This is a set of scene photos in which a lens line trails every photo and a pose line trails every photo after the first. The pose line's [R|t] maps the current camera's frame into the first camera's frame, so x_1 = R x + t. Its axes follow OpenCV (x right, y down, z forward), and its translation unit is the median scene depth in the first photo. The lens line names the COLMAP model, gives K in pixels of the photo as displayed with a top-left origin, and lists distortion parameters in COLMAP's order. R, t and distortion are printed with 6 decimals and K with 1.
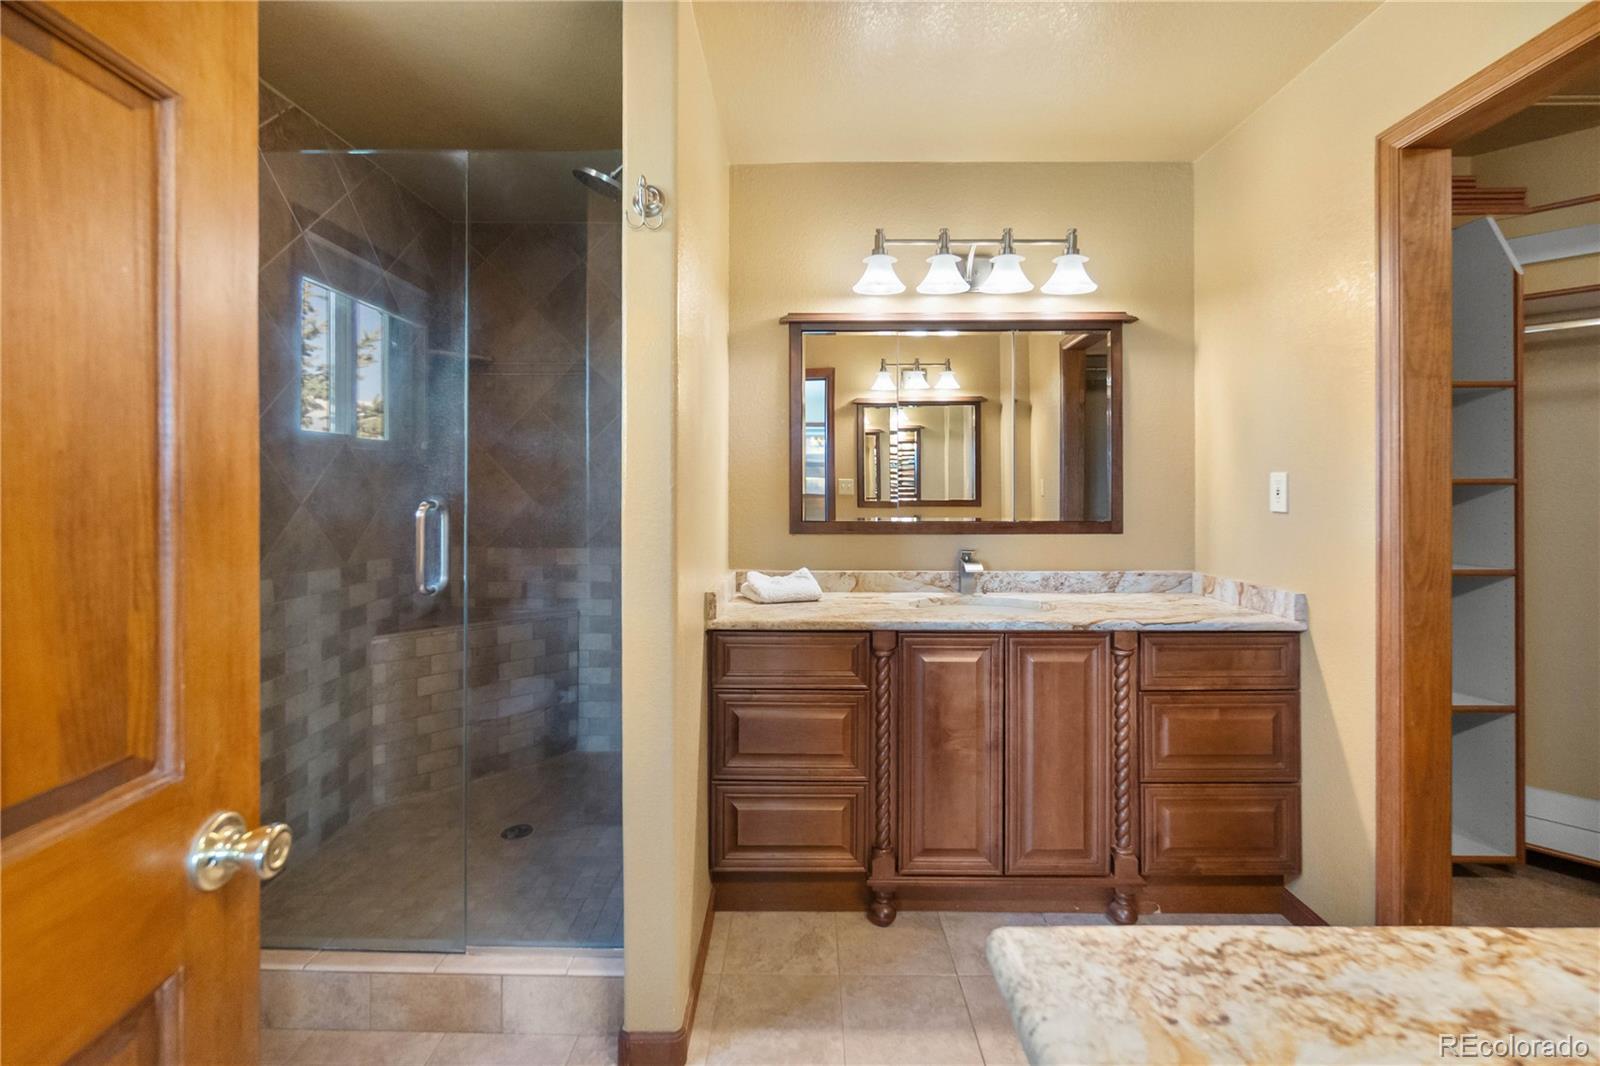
lens RADIAL K [[709.1, 0, 797.6], [0, 709.1, 489.3], [0, 0, 1]] dist [0.000273, 0.000937]
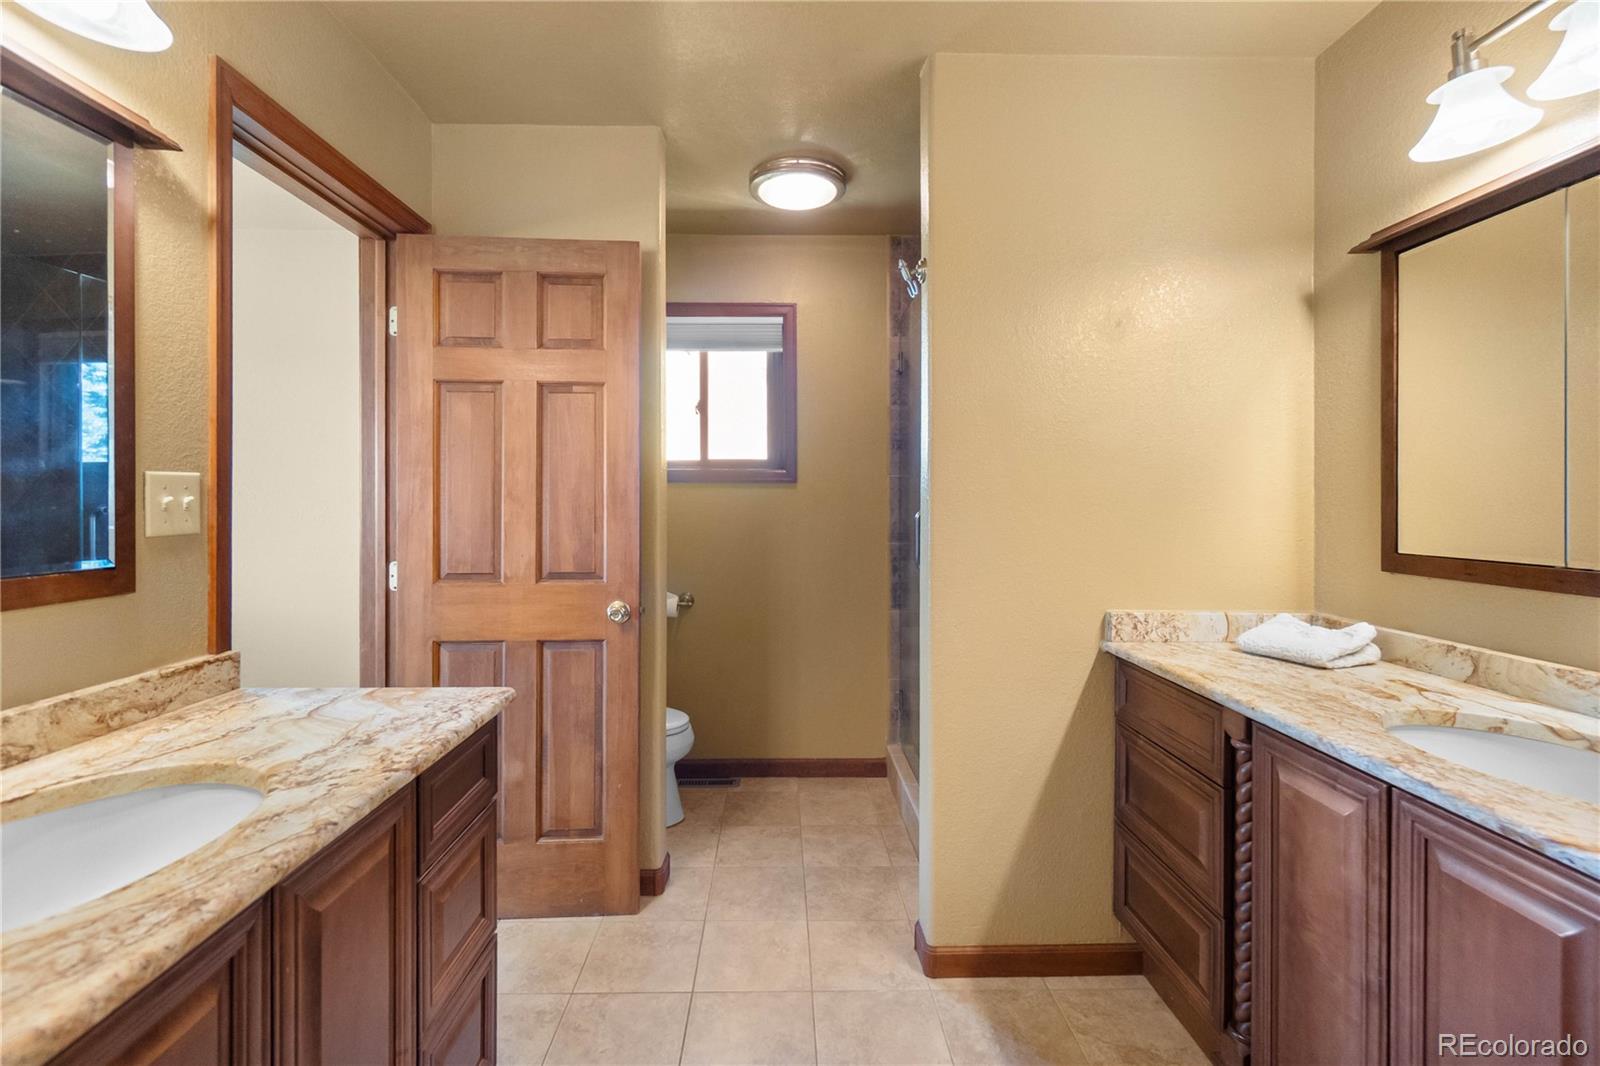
lens RADIAL K [[705.7, 0, 789.6], [0, 705.7, 508.6], [0, 0, 1]] dist [-0.001126, 0.000175]
pose [[0.024479, 0.010370, -0.999647, 2.362944], [-0.005074, 0.999935, 0.010249, 0.008211], [0.999687, 0.004821, 0.024530, 1.679595]]
